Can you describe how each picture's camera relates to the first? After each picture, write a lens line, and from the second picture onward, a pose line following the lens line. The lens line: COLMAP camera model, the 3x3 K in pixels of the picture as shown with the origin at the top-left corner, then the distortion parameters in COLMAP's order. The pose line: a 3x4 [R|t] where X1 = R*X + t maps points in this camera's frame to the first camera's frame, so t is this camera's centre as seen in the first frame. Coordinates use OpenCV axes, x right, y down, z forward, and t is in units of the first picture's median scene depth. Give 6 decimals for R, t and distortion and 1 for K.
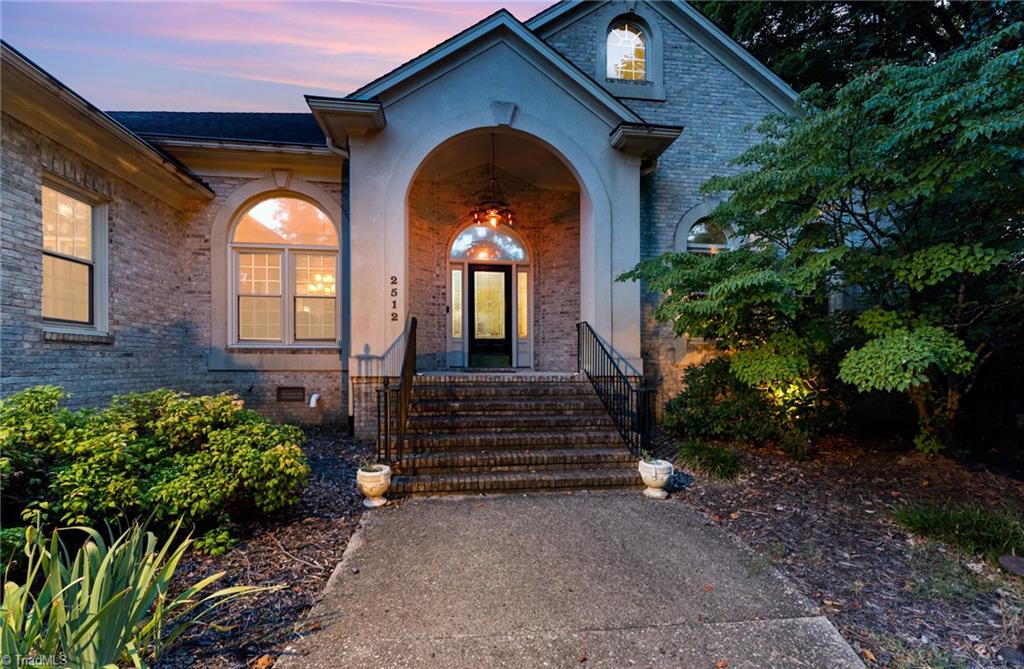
lens RADIAL K [[407.6, 0, 517.4], [0, 407.6, 375.1], [0, 0, 1]] dist [0.000376, -0.000031]
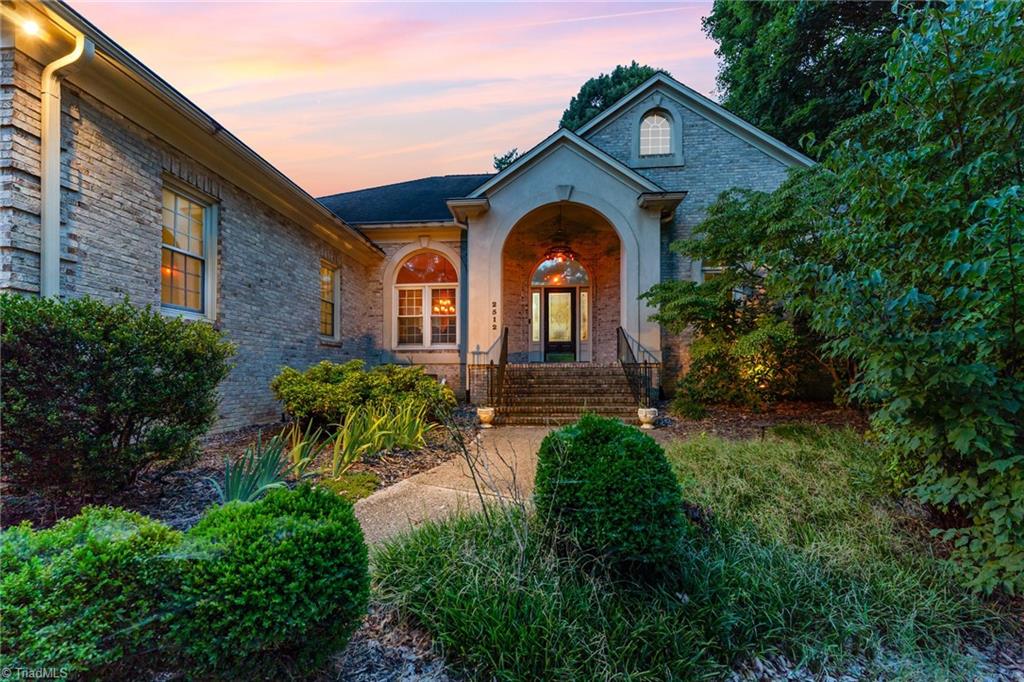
lens RADIAL K [[401.7, 0, 507.6], [0, 401.7, 356.6], [0, 0, 1]] dist [0.001597, 0.000103]
pose [[0.971051, -0.012242, -0.238557, 0.107645], [-0.003946, 0.997727, -0.067263, 0.068920], [0.238839, 0.066257, 0.968796, -0.447310]]
